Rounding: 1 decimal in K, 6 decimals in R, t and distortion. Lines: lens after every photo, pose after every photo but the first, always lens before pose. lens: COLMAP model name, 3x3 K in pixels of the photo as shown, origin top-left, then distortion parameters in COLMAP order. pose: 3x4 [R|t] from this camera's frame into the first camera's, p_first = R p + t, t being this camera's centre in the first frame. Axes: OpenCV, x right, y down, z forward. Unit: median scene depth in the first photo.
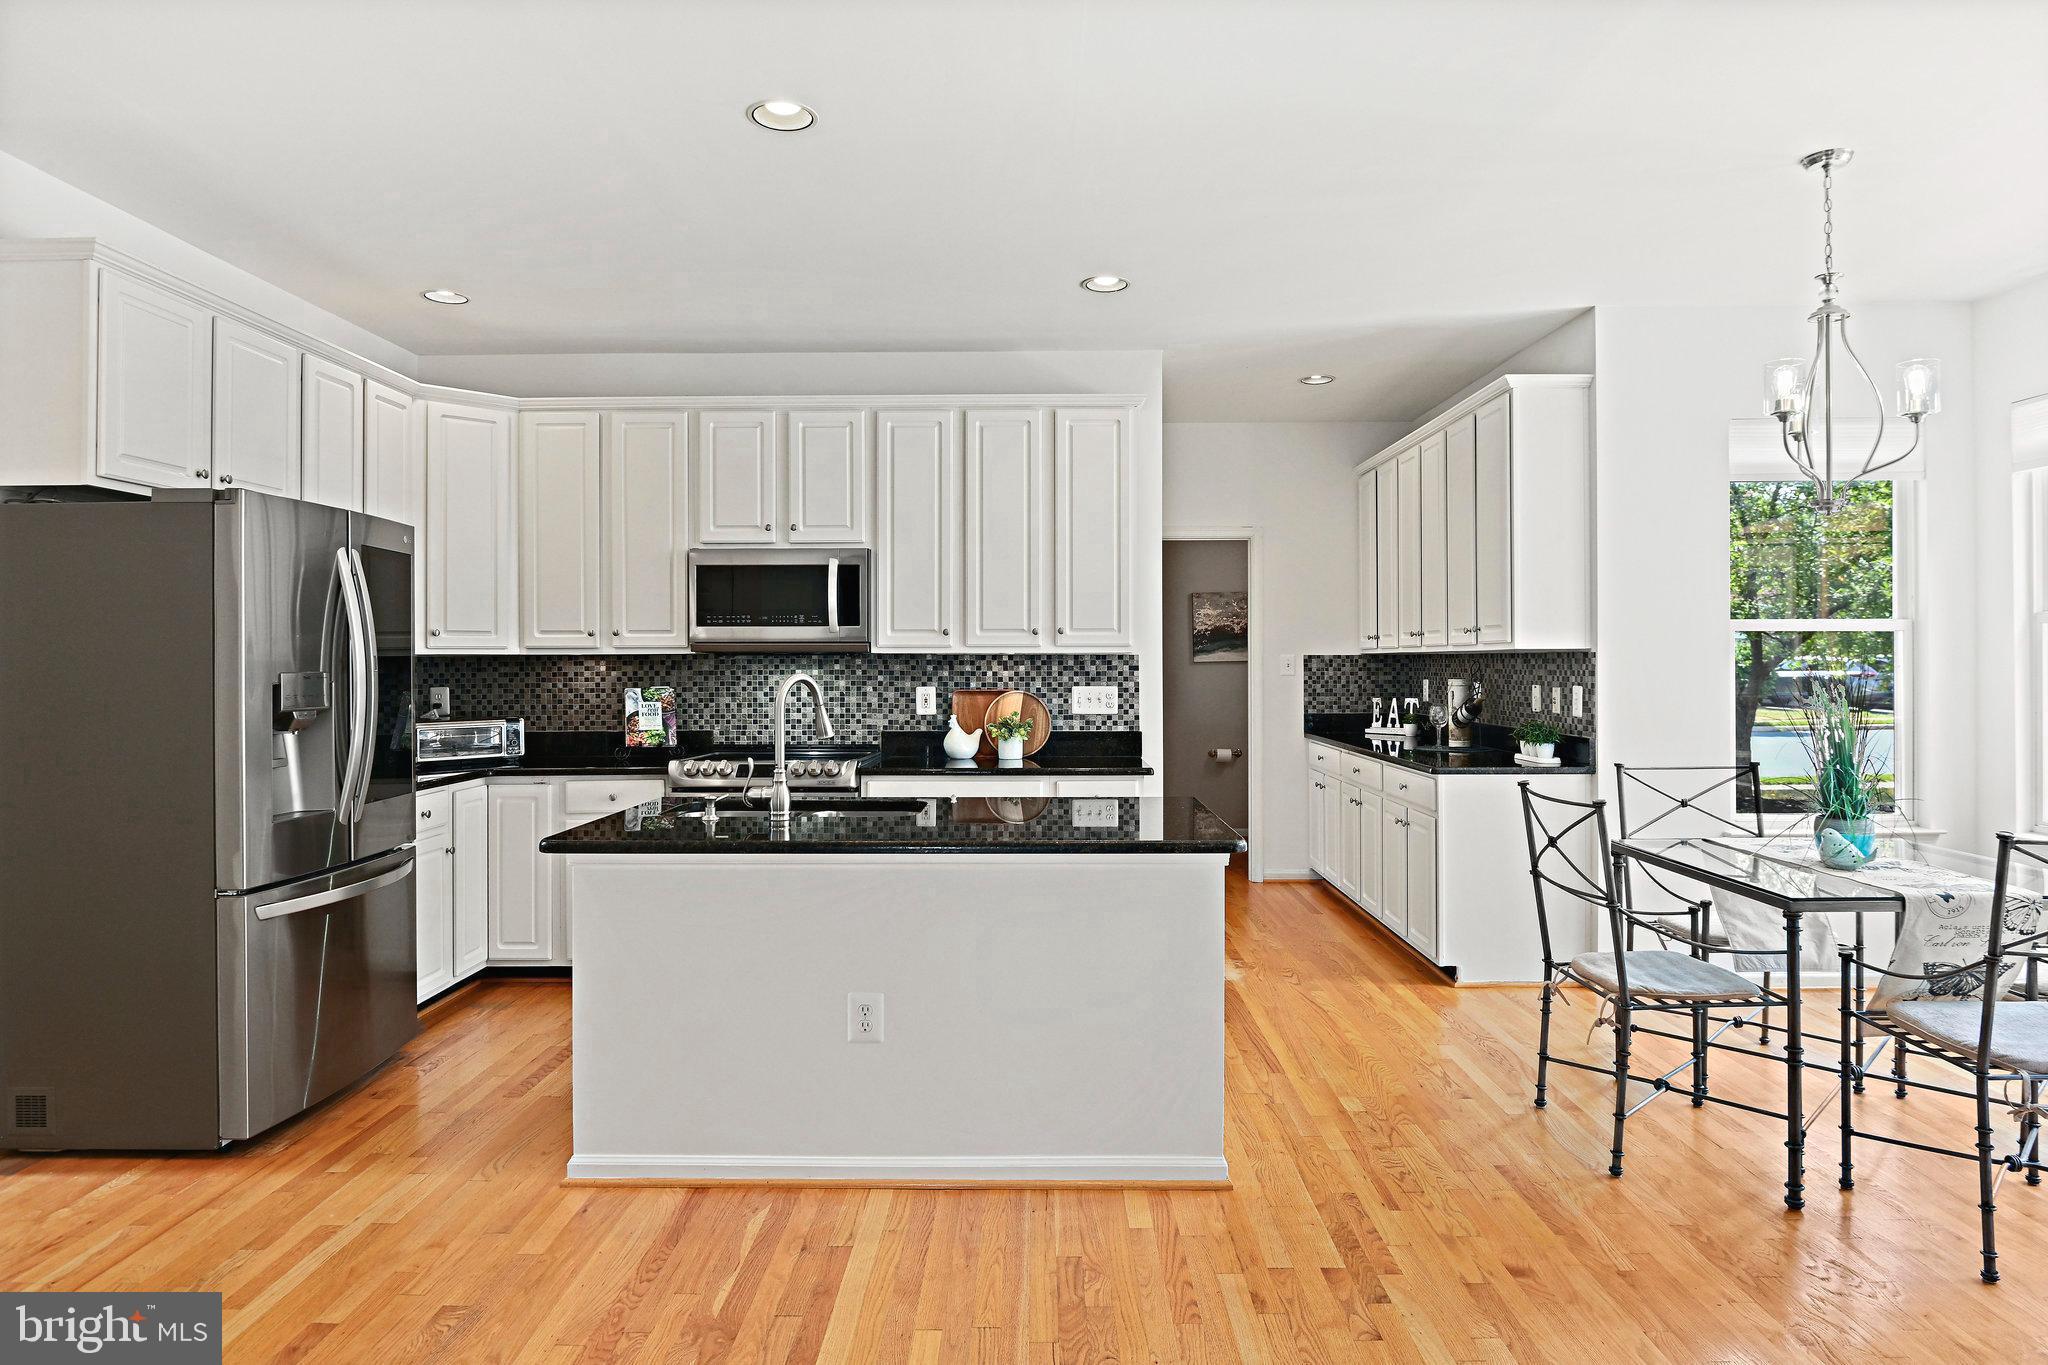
lens RADIAL K [[1195.9, 0, 1025.8], [0, 1195.9, 654.9], [0, 0, 1]] dist [-0.001386, -0.014282]
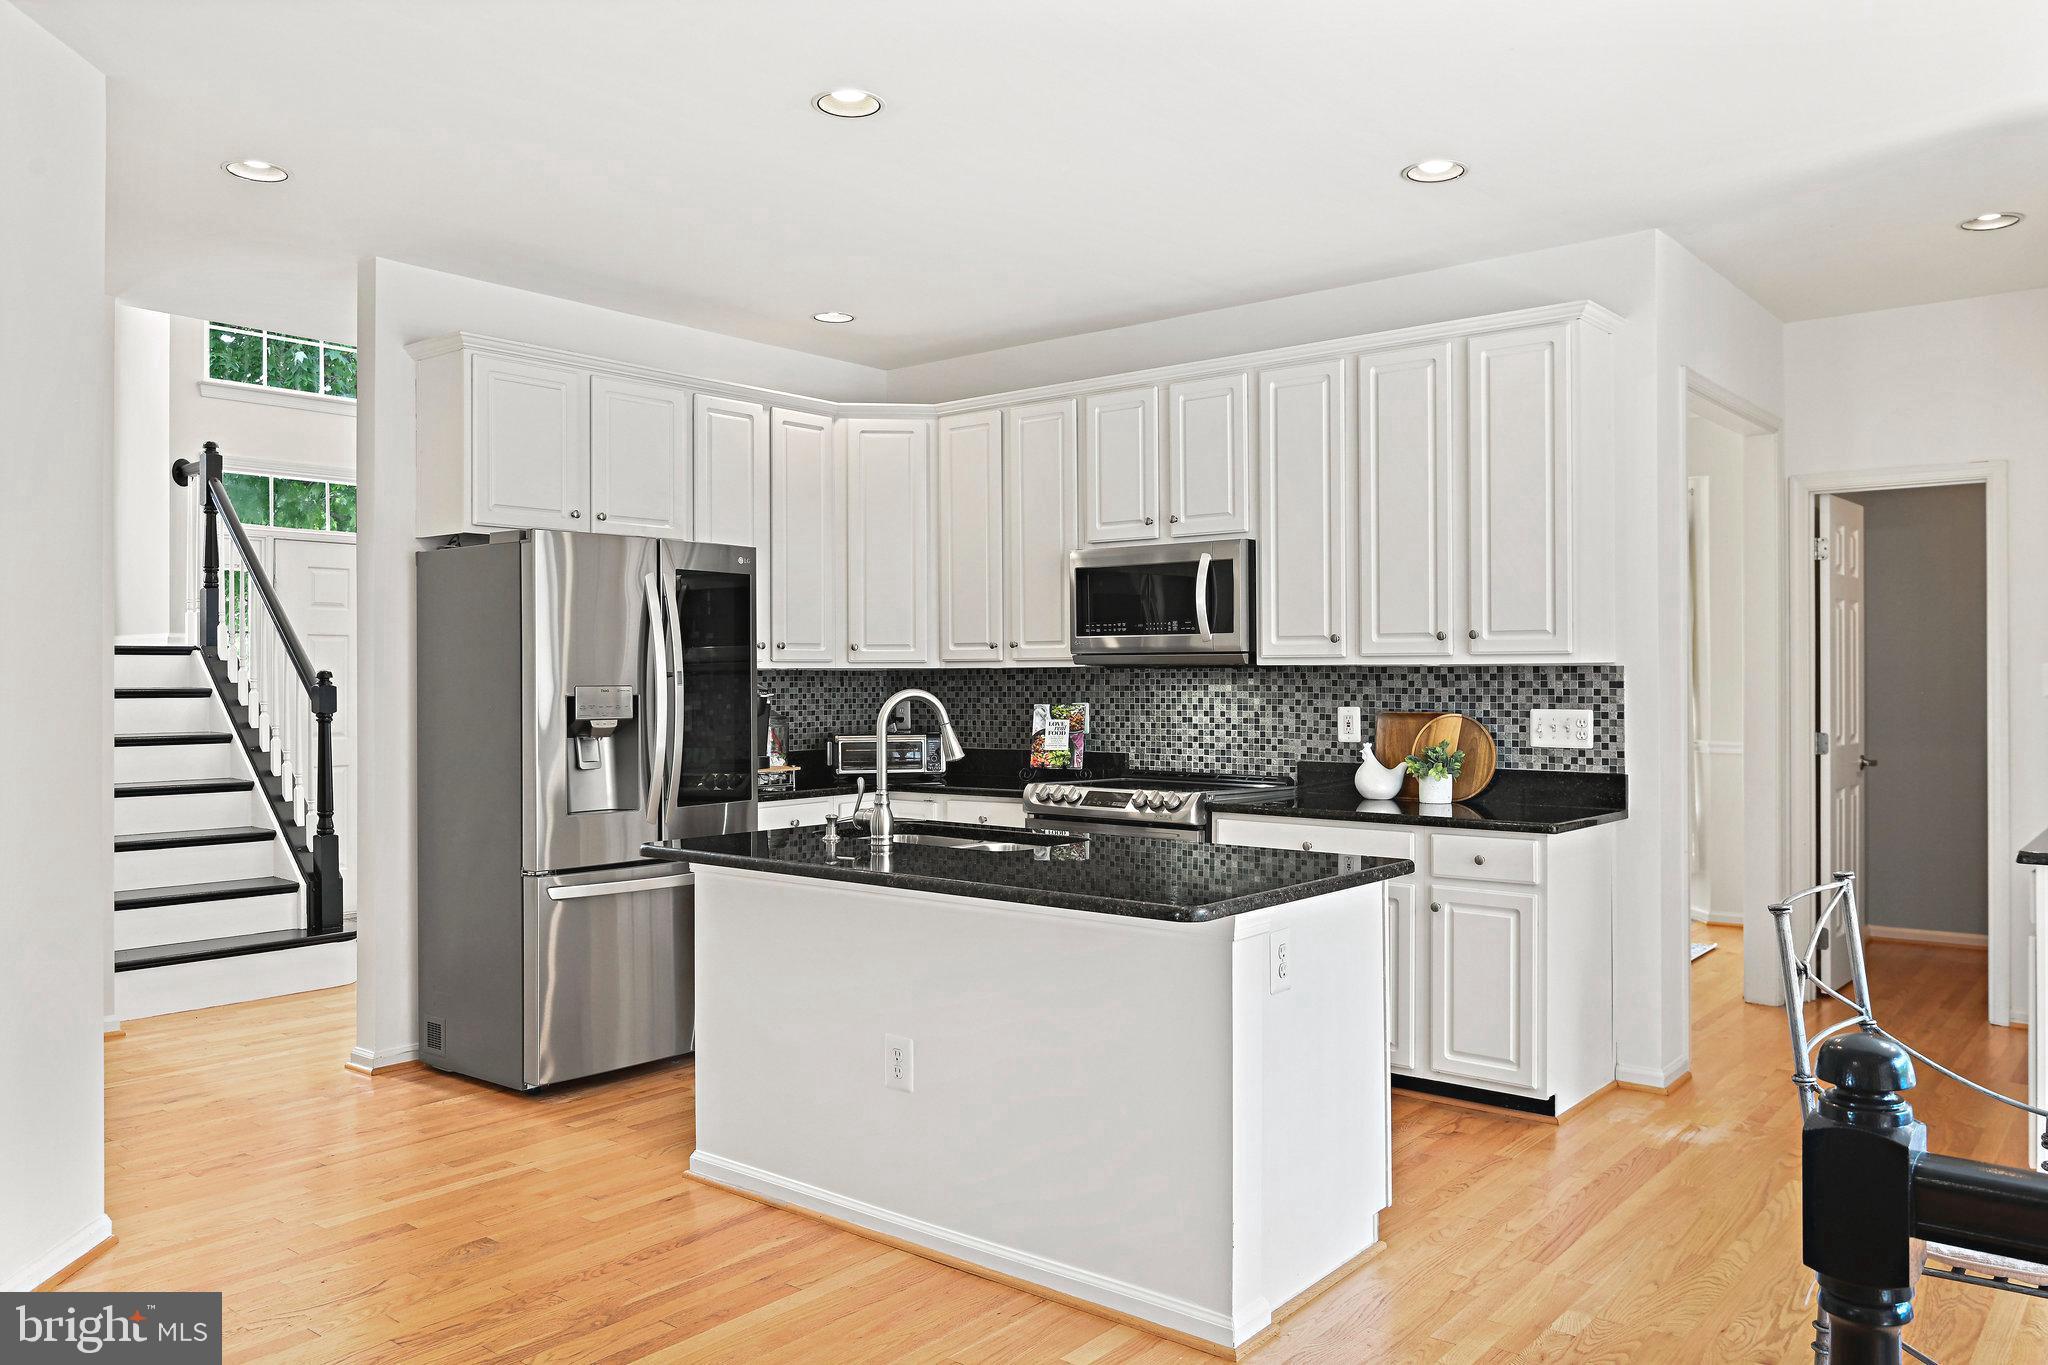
lens RADIAL K [[1495.5, 0, 1021.7], [0, 1495.5, 663.6], [0, 0, 1]] dist [-0.000824, -0.001864]
pose [[0.781942, -0.004705, -0.623333, 0.367191], [0.004045, 0.999989, -0.002473, -0.000668], [0.623338, -0.000587, 0.781953, 0.087307]]
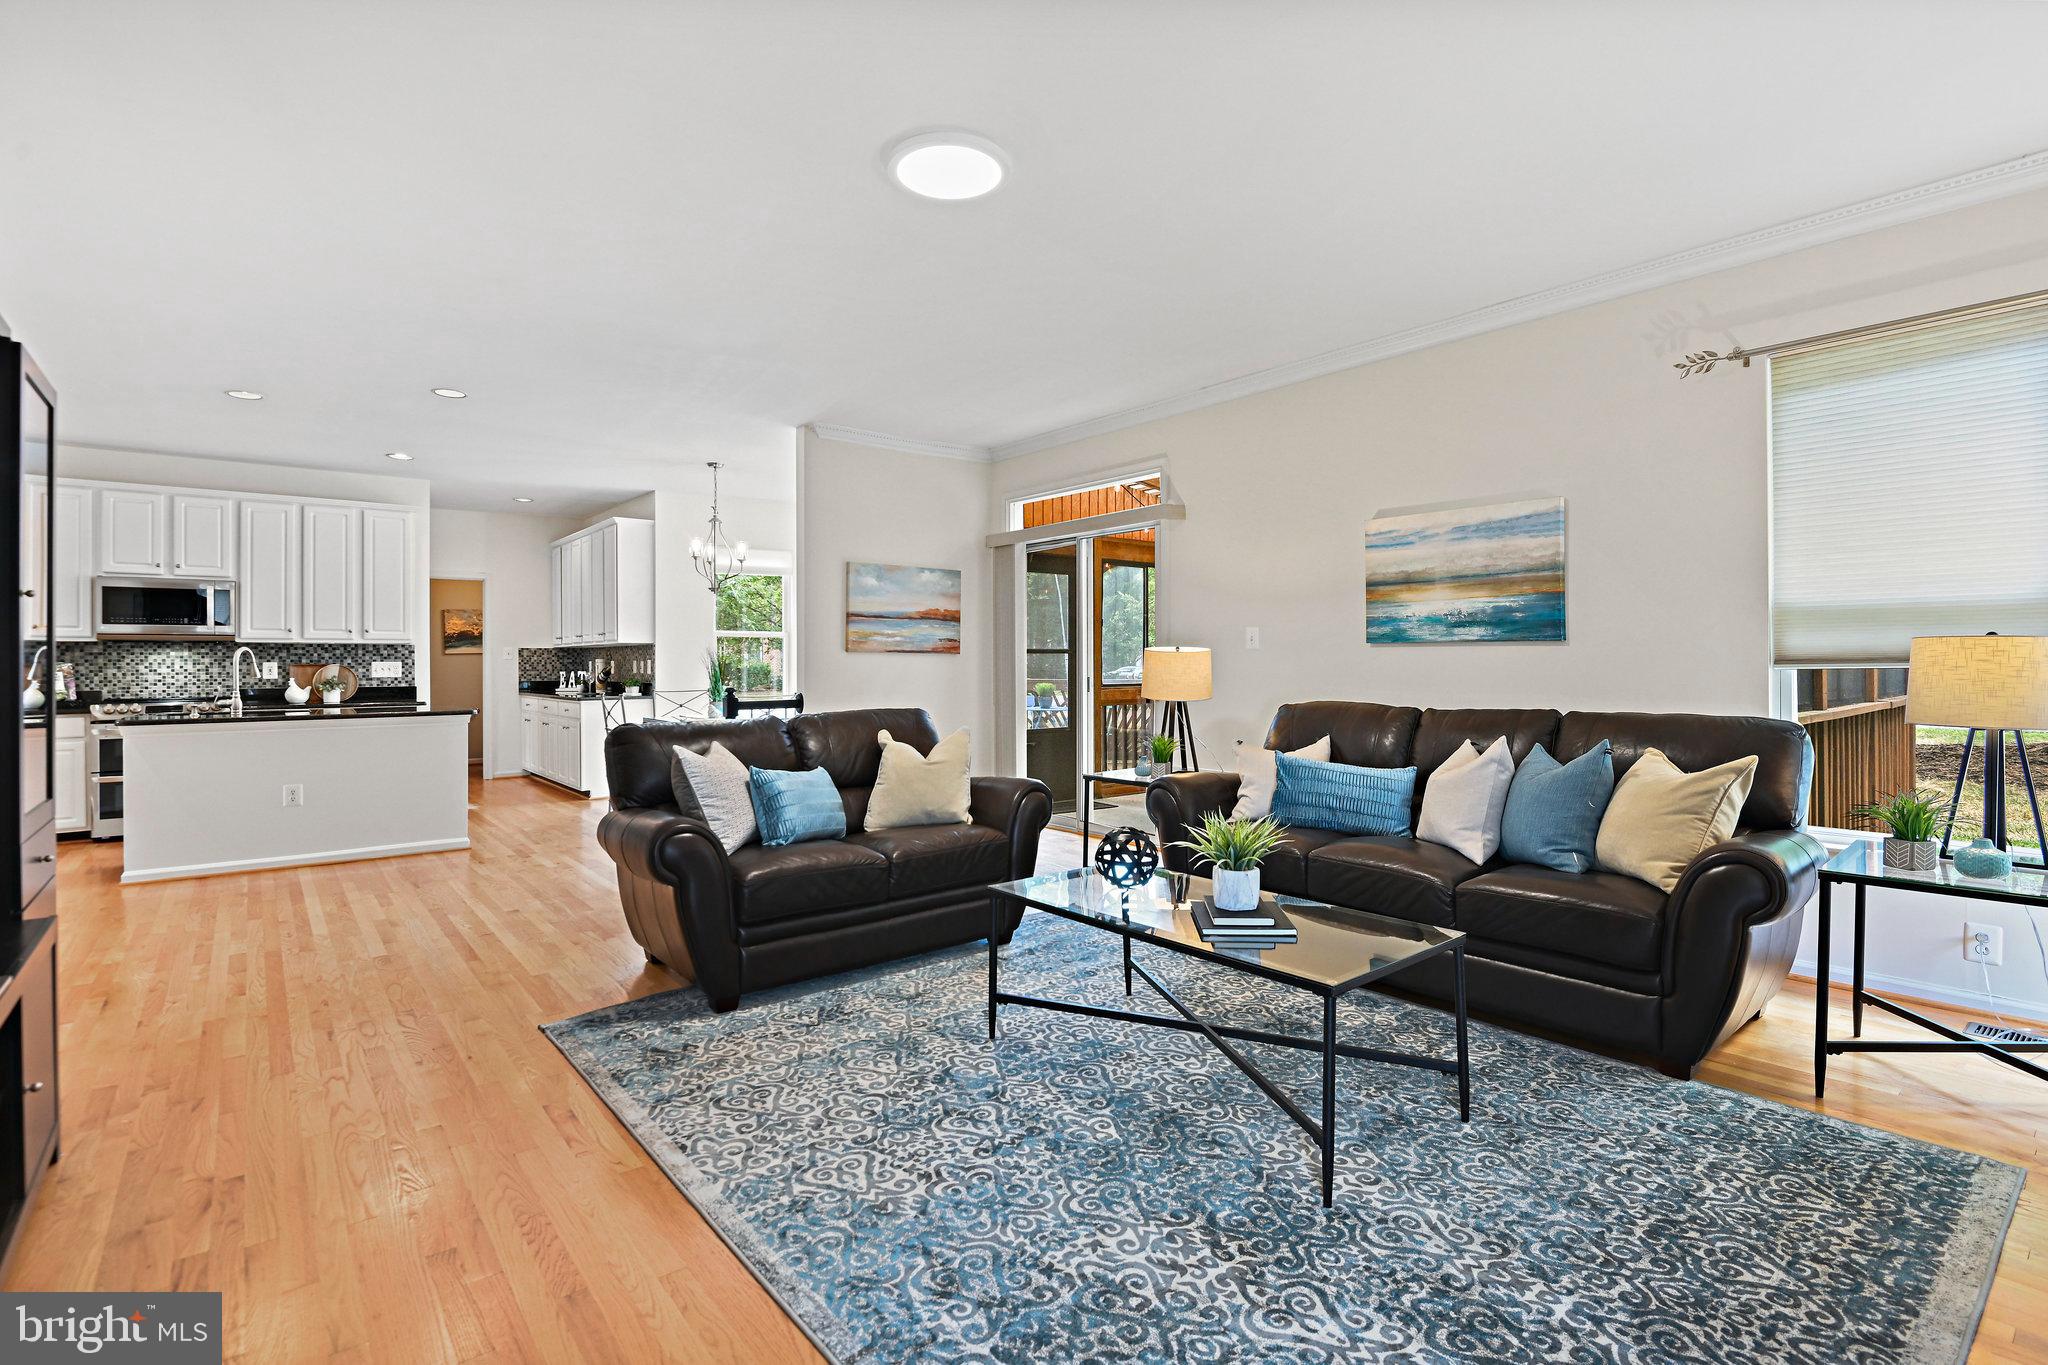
lens RADIAL K [[972.3, 0, 1034.1], [0, 972.3, 659.7], [0, 0, 1]] dist [-0.021649, 0.000354]
pose [[0.768135, -0.000424, 0.640288, -0.122624], [0.000738, 1.000000, -0.000222, 0.023932], [-0.640288, 0.000643, 0.768135, -0.747353]]
